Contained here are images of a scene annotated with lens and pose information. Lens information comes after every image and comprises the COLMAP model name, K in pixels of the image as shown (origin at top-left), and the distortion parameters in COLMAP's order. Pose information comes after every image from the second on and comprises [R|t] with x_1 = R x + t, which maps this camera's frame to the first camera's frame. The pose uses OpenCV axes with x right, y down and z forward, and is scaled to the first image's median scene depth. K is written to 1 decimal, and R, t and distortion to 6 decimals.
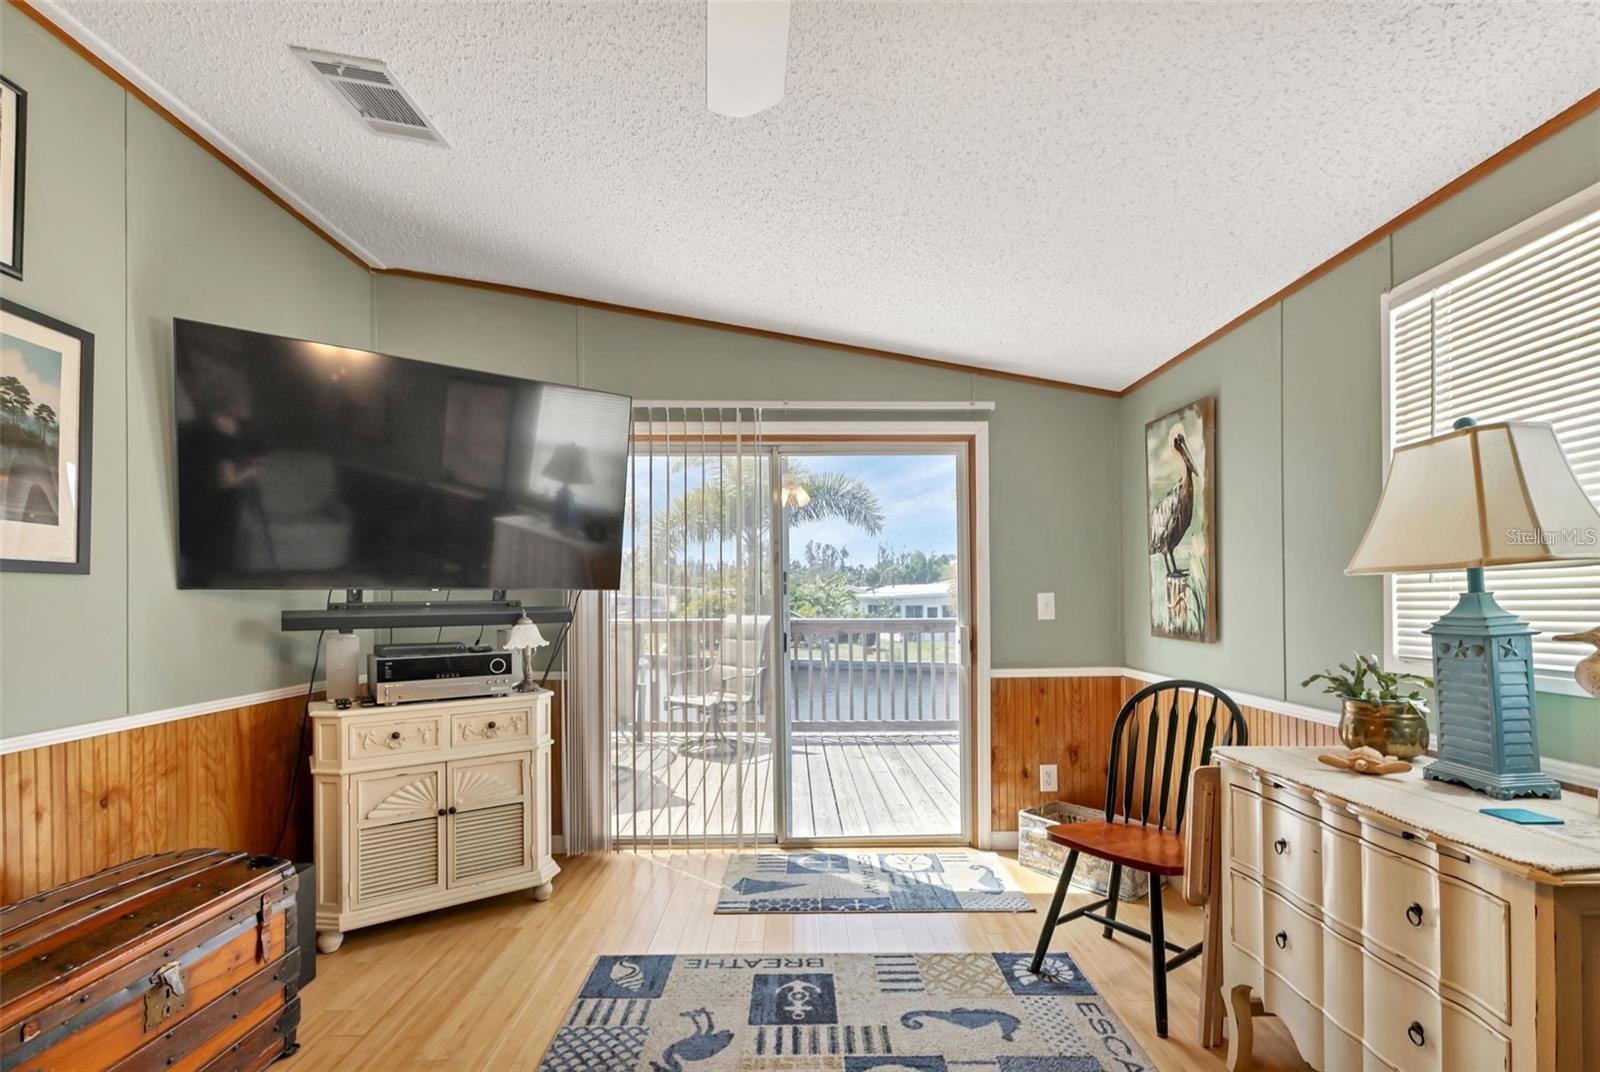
lens RADIAL K [[716.6, 0, 812.7], [0, 716.6, 599.7], [0, 0, 1]] dist [0.010148, -0.003900]
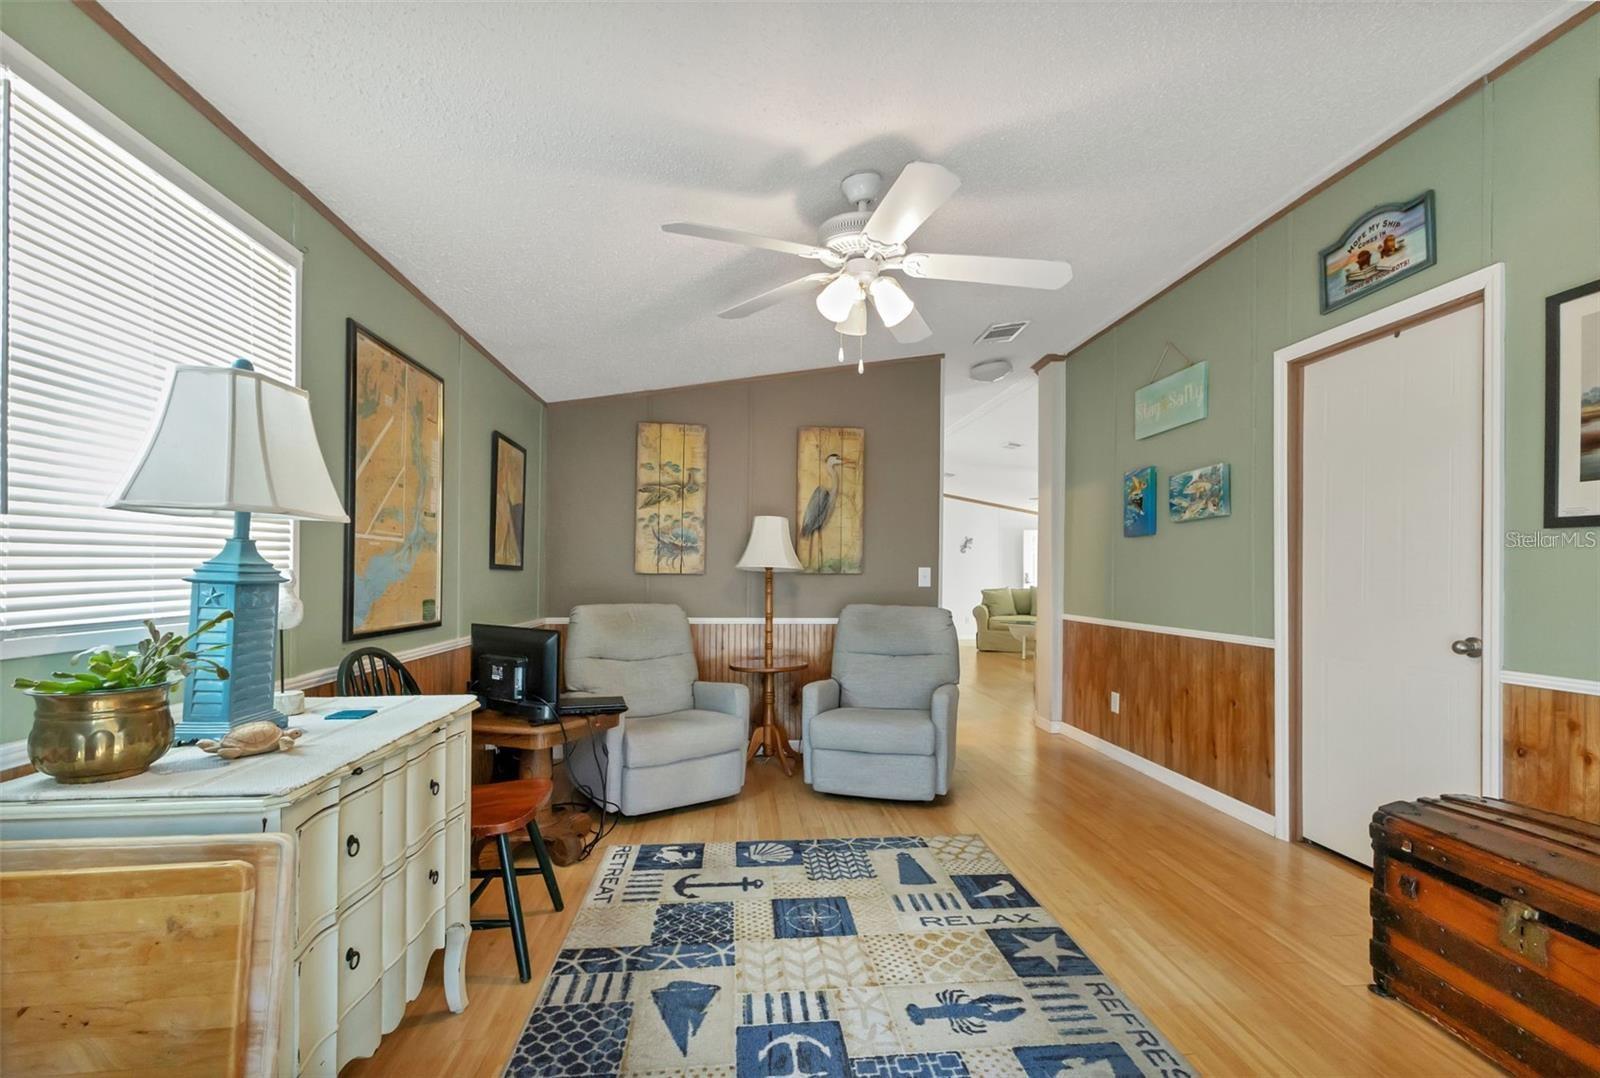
lens RADIAL K [[692.8, 0, 816.7], [0, 692.8, 570.7], [0, 0, 1]] dist [0.008275, -0.001186]
pose [[-0.996474, 0.000719, -0.083900, 0.143943], [0.000940, 0.999996, -0.002589, 0.020400], [0.083898, -0.002659, -0.996471, 1.229013]]
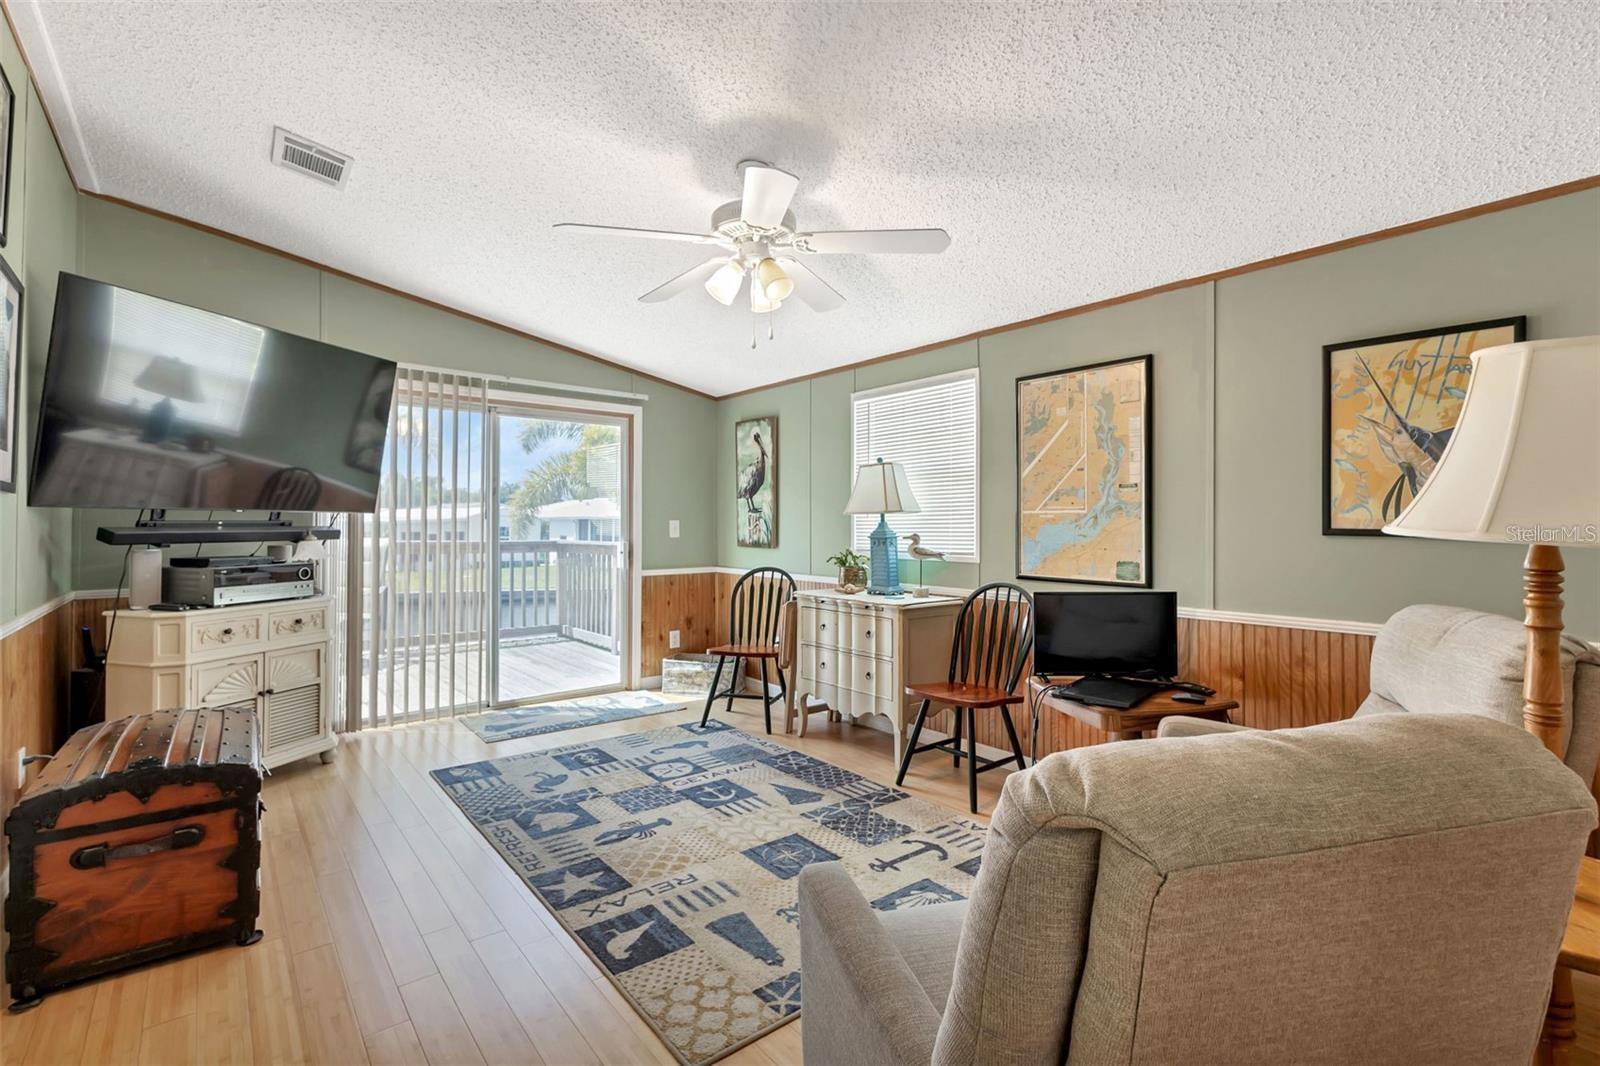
lens RADIAL K [[716.6, 0, 801.9], [0, 716.6, 522.8], [0, 0, 1]] dist [0.010148, -0.003900]
pose [[0.790127, 0.011120, 0.612842, -0.562091], [-0.007416, 0.999936, -0.008583, 0.009739], [-0.612898, 0.002237, 0.790159, -0.545922]]
